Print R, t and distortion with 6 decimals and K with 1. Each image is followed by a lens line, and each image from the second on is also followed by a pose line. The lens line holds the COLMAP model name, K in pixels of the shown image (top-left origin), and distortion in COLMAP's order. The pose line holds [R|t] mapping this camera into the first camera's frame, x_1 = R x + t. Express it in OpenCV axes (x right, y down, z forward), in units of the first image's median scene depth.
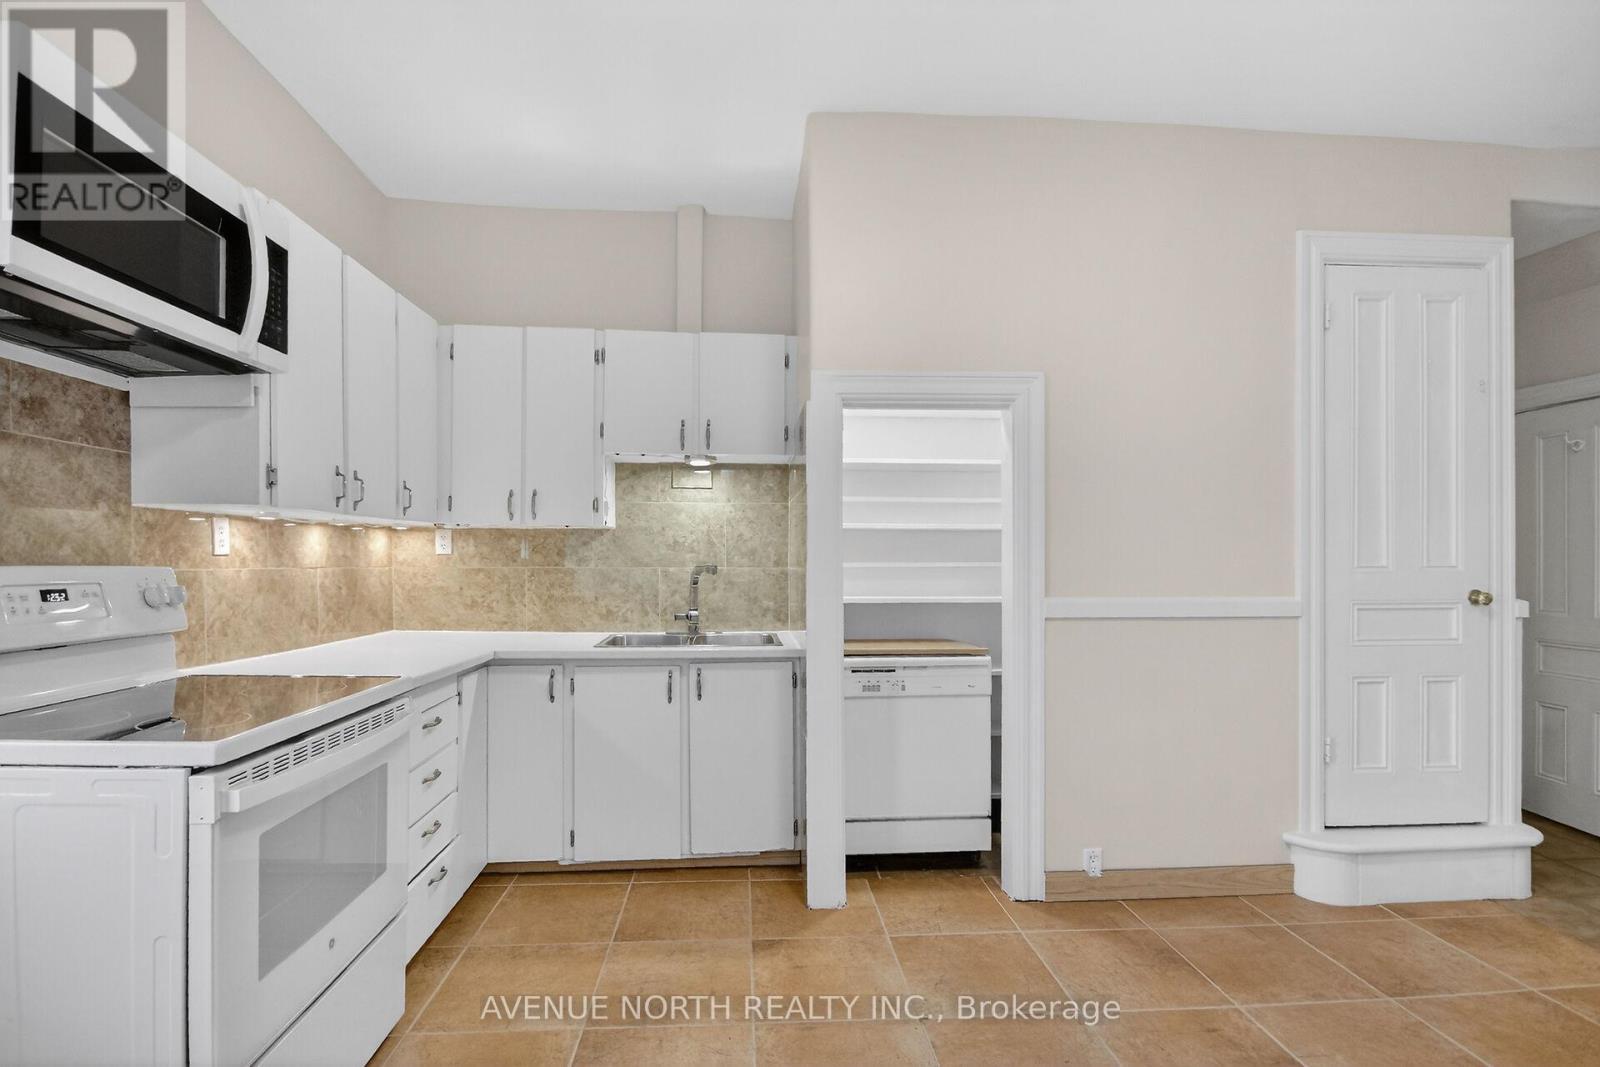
lens RADIAL K [[769.8, 0, 799.6], [0, 769.8, 563.3], [0, 0, 1]] dist [-0.012999, -0.000250]
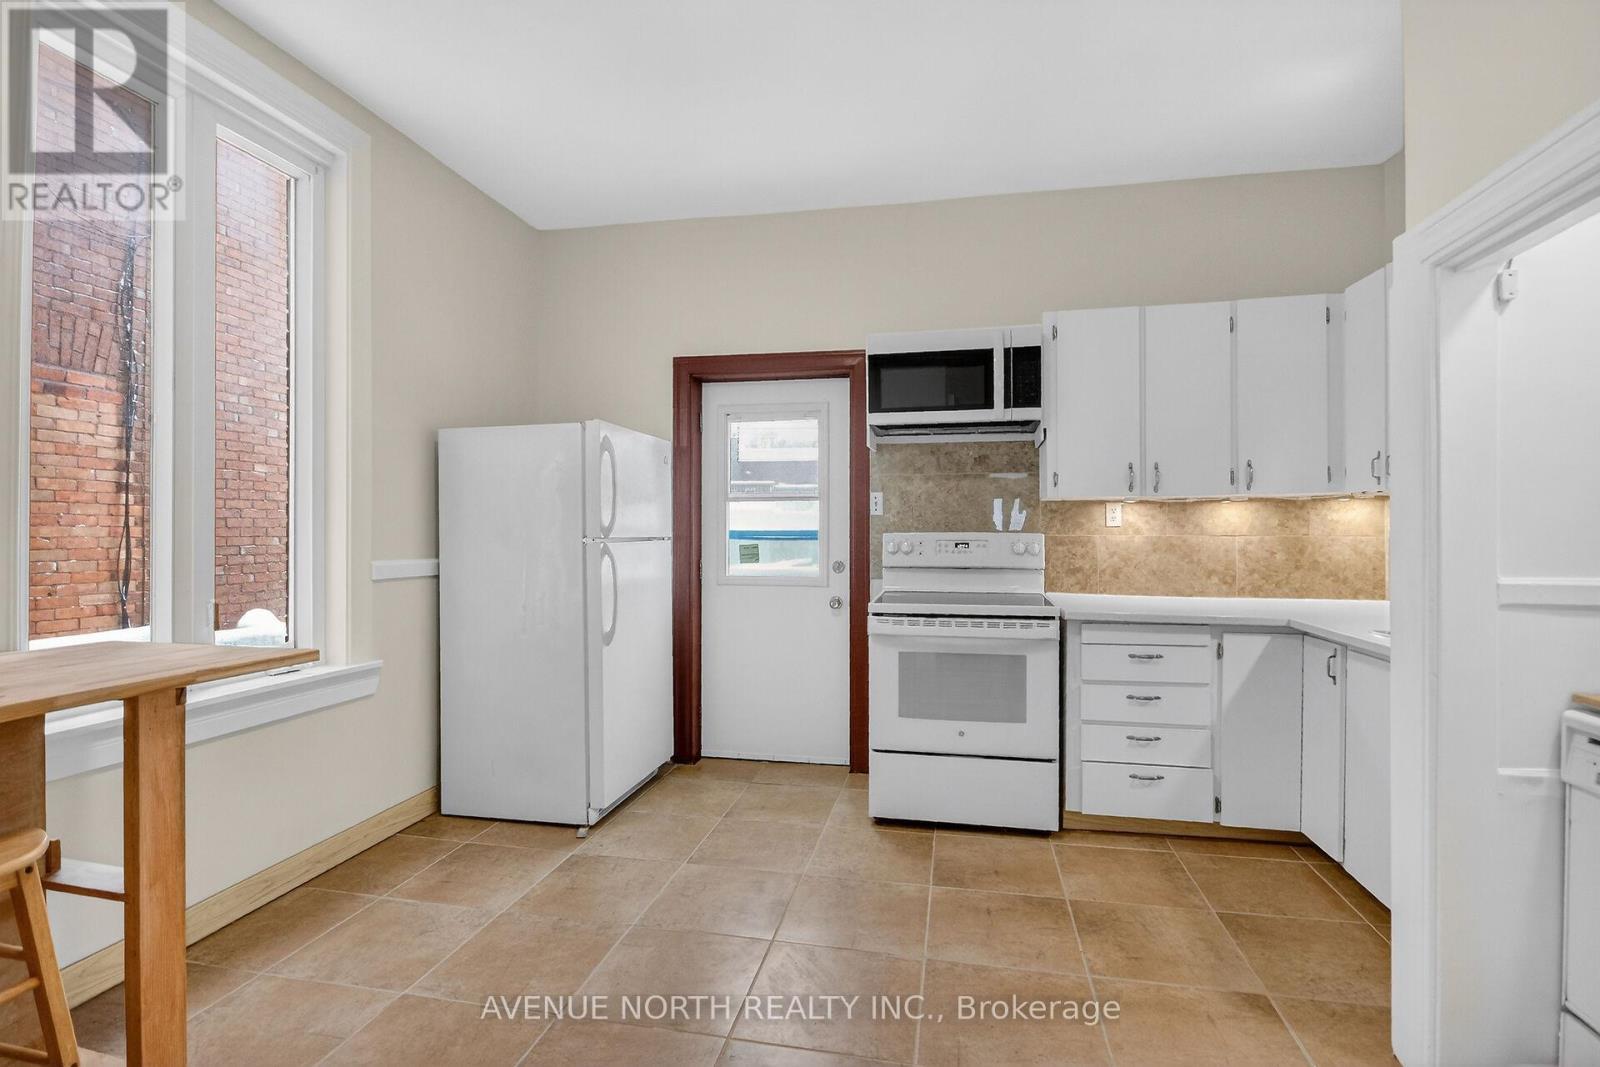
lens RADIAL K [[764.7, 0, 800.0], [0, 764.7, 533.5], [0, 0, 1]] dist [-0.001340, -0.001406]
pose [[-0.276762, 0.001953, -0.960936, 0.731446], [-0.005246, 0.999980, 0.003543, 0.001144], [0.960924, 0.006021, -0.276746, 0.641697]]
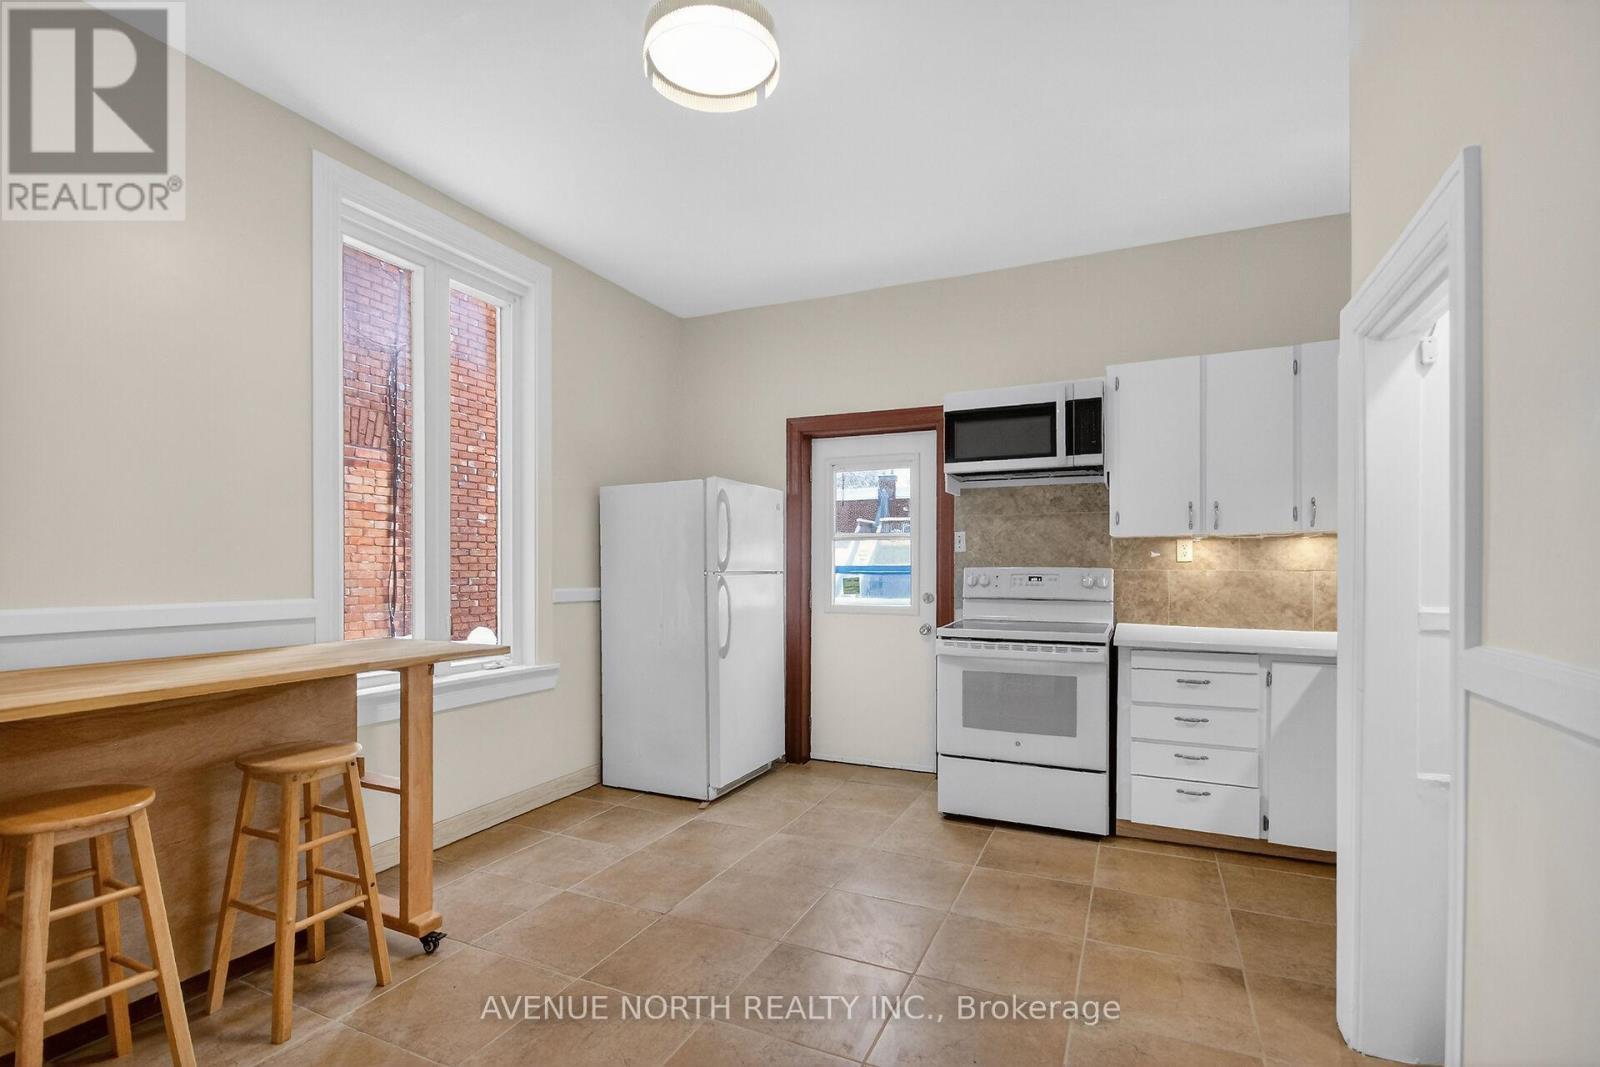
lens RADIAL K [[751.2, 0, 778.8], [0, 751.2, 574.4], [0, 0, 1]] dist [0.000275, -0.000570]
pose [[-0.501153, 0.007528, -0.865326, 0.865293], [-0.005324, 0.999916, 0.011782, 0.001701], [0.865342, 0.010511, -0.501071, 0.829573]]
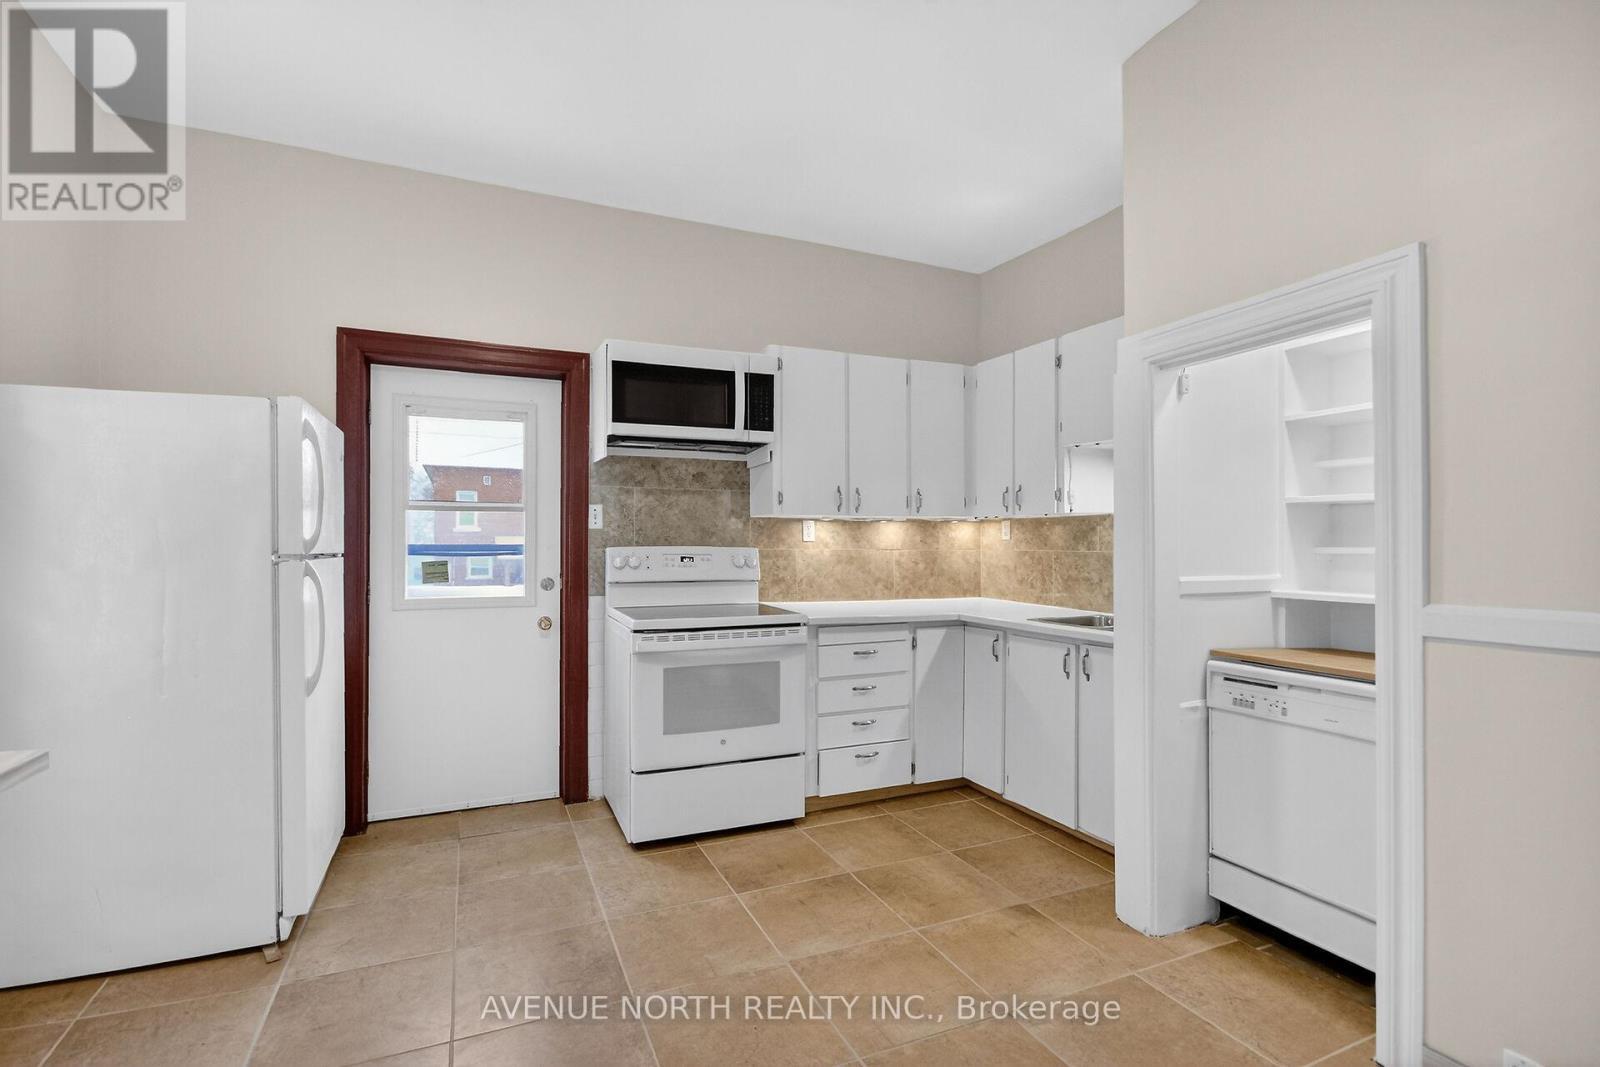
lens RADIAL K [[745.8, 0, 790.6], [0, 745.8, 546.2], [0, 0, 1]] dist [-0.001973, -0.000402]
pose [[0.327122, 0.000385, -0.944982, 0.689158], [-0.005439, 0.999984, -0.001475, 0.002357], [0.944966, 0.005622, 0.327119, 0.306575]]
